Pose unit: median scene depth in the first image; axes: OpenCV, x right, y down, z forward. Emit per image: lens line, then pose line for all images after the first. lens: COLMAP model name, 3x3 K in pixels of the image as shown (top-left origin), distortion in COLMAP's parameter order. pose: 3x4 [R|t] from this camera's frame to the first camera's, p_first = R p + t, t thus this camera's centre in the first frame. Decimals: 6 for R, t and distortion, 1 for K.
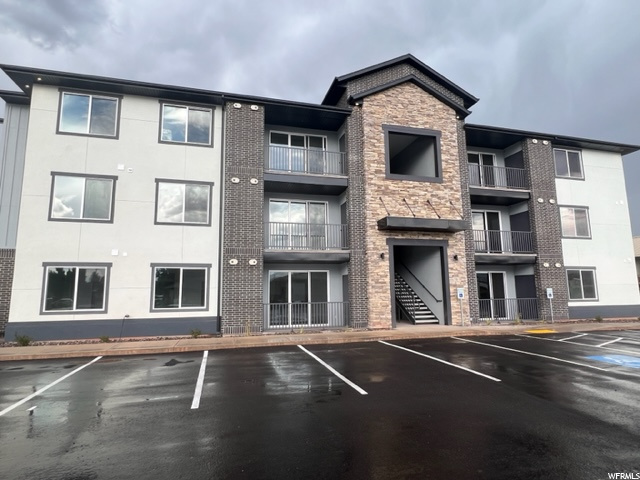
lens RADIAL K [[364.4, 0, 319.5], [0, 364.4, 241.2], [0, 0, 1]] dist [-0.000357, -0.000788]
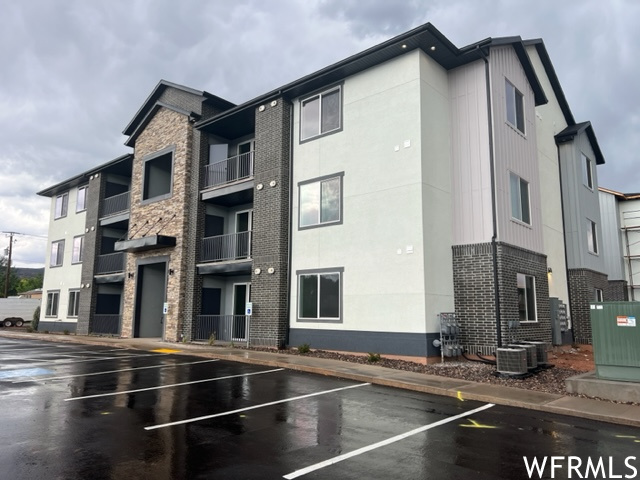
lens RADIAL K [[479.6, 0, 320.0], [0, 479.6, 240.0], [0, 0, 1]] dist [0.087100, -0.123163]
pose [[0.548616, -0.112702, -0.828444, 1.709437], [0.104485, 0.992347, -0.065807, 0.088700], [0.829520, -0.050457, 0.556193, 0.618343]]
